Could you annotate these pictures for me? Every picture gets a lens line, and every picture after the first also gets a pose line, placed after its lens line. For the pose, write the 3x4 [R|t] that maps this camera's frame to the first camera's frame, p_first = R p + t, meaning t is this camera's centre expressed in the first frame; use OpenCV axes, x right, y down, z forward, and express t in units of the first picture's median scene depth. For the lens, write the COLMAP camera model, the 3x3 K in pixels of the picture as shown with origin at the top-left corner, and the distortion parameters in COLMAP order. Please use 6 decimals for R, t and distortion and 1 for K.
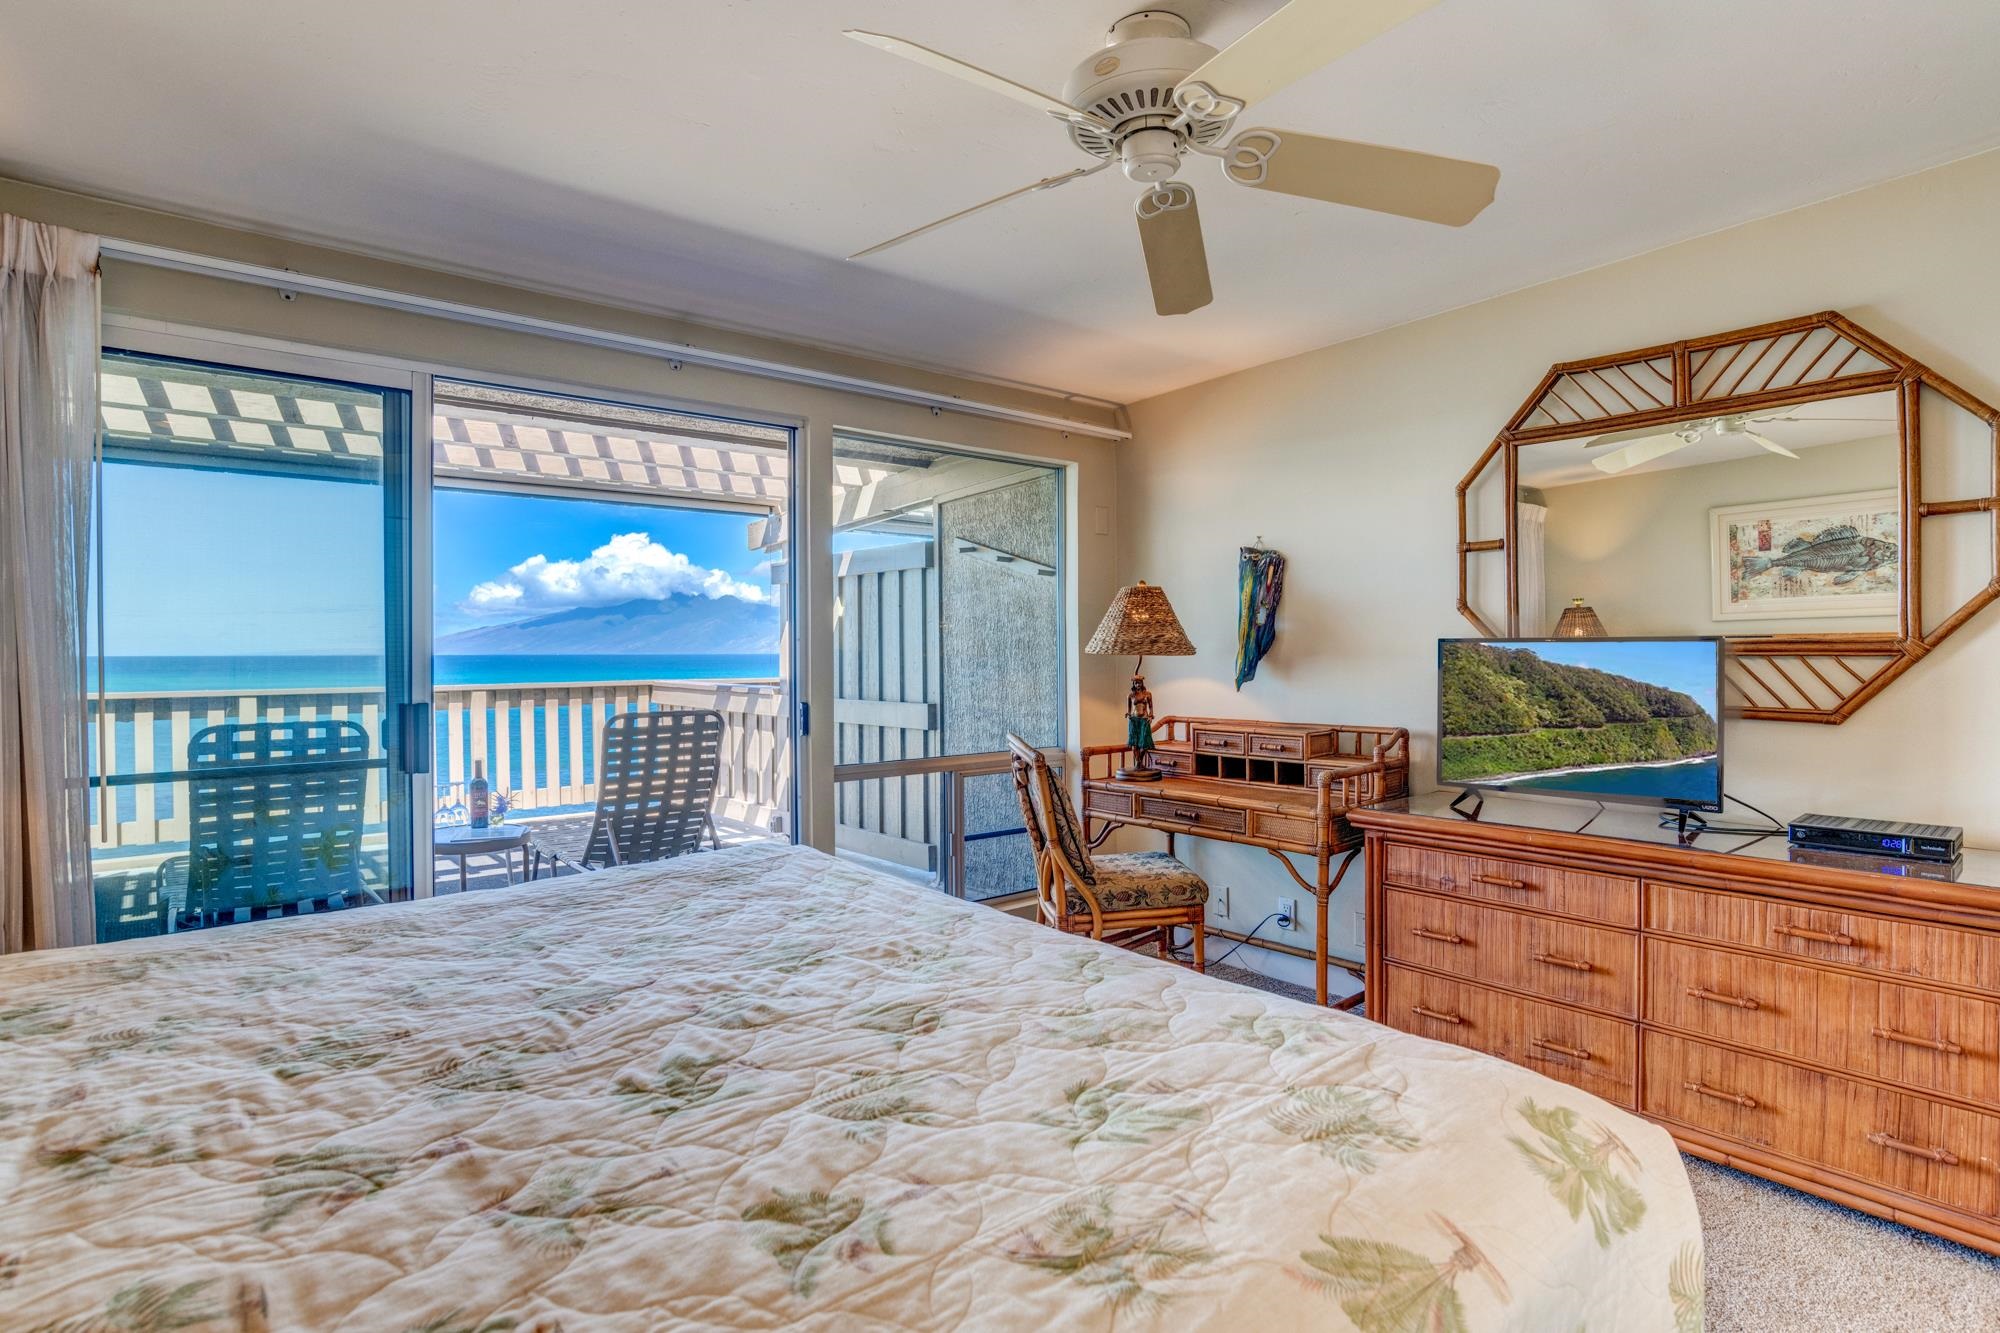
lens RADIAL K [[1019.5, 0, 1004.9], [0, 1019.5, 661.7], [0, 0, 1]] dist [-0.056735, 0.024204]
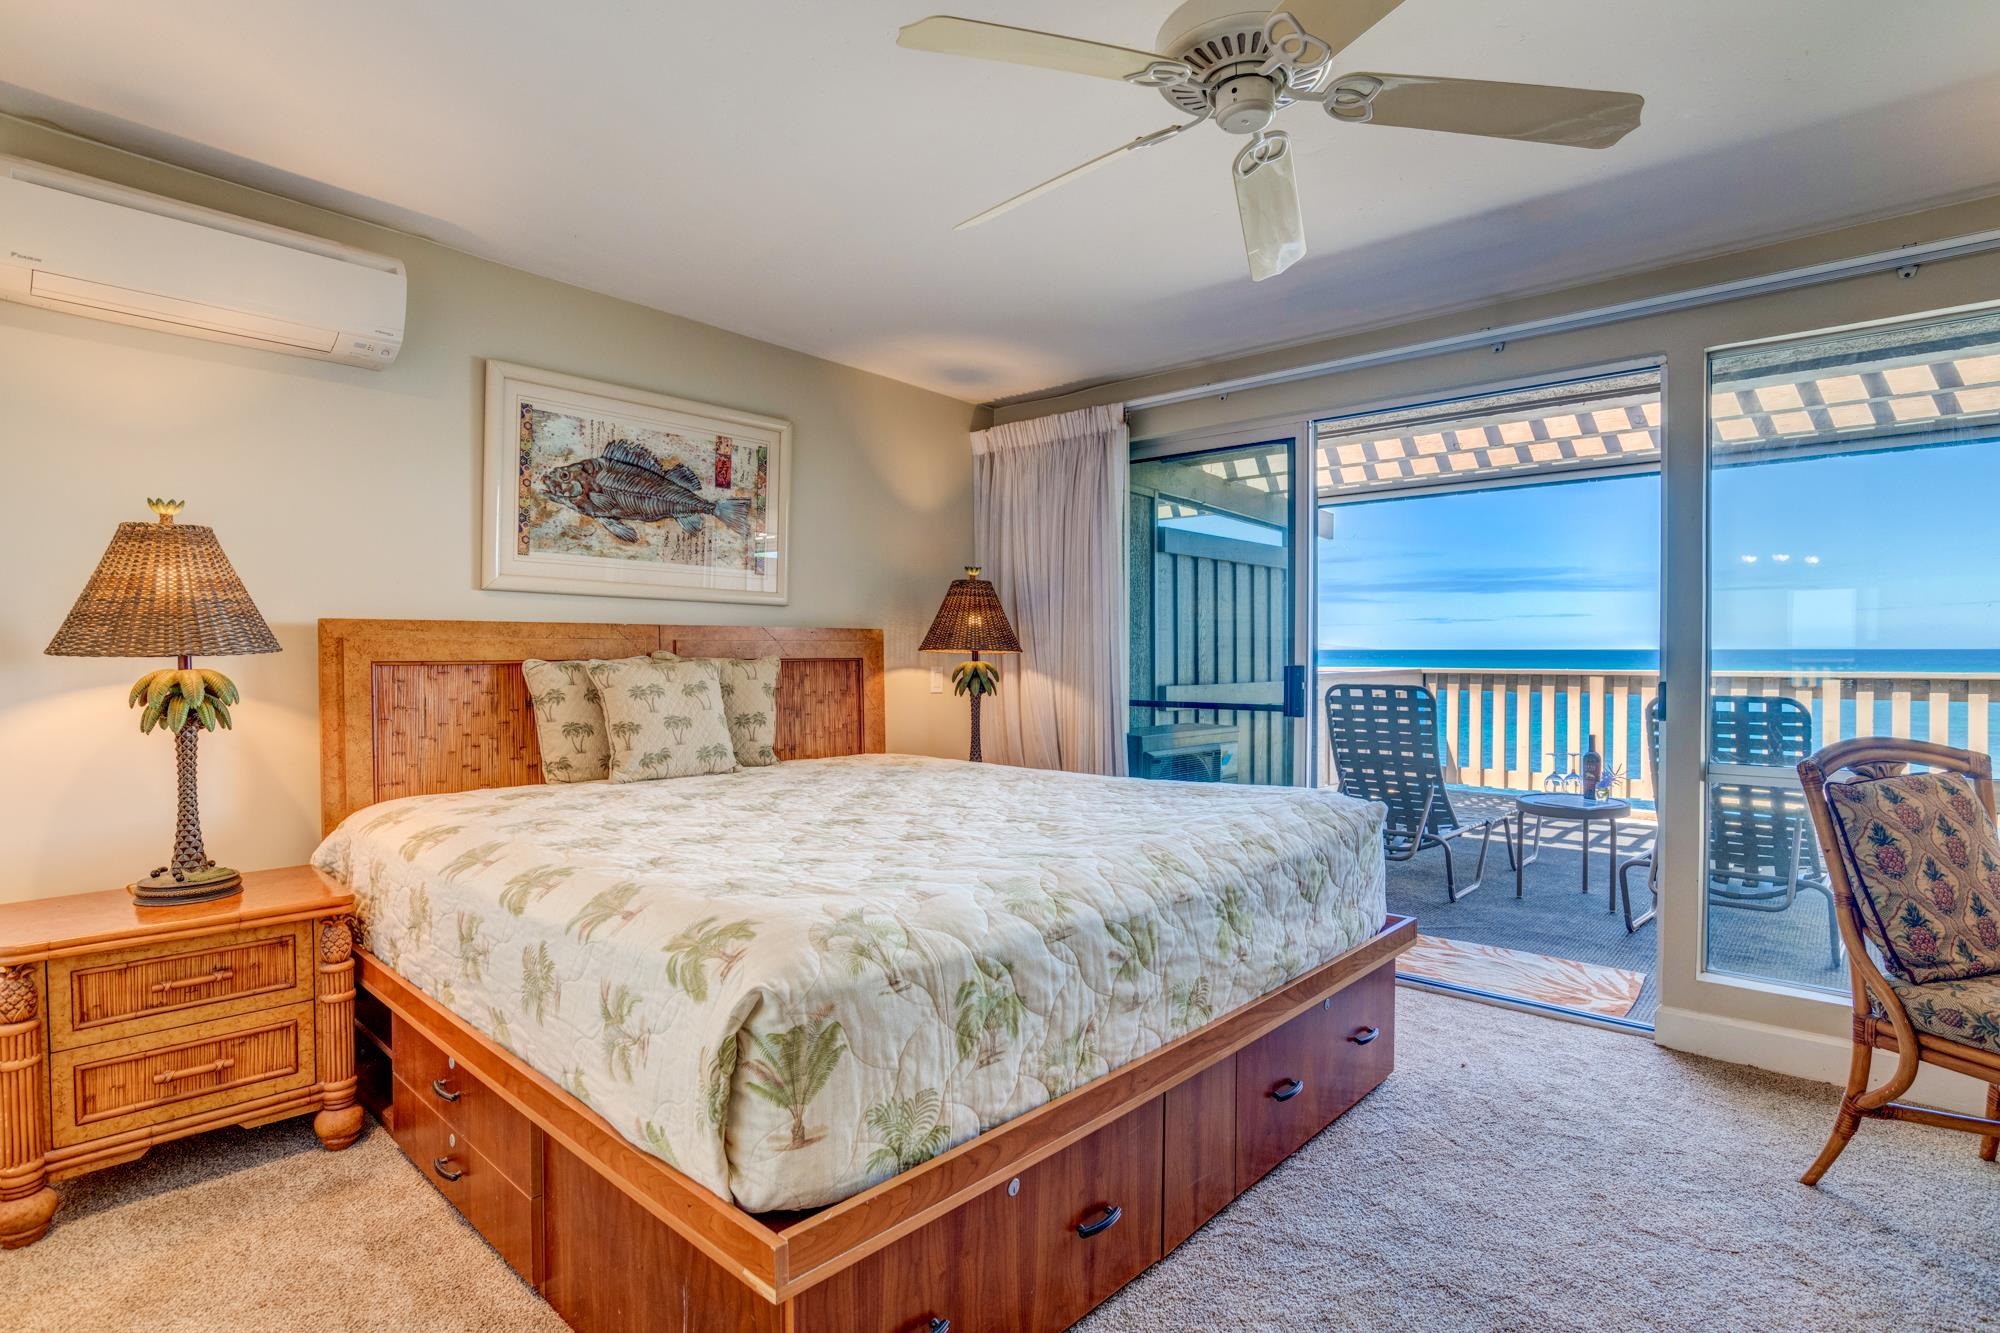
lens RADIAL K [[1019.5, 0, 1004.9], [0, 1019.5, 661.7], [0, 0, 1]] dist [-0.056735, 0.024204]
pose [[0.126237, 0.013946, -0.991902, 0.539124], [-0.006459, 0.999892, 0.013237, 0.014274], [0.991979, 0.004736, 0.126314, 0.318206]]
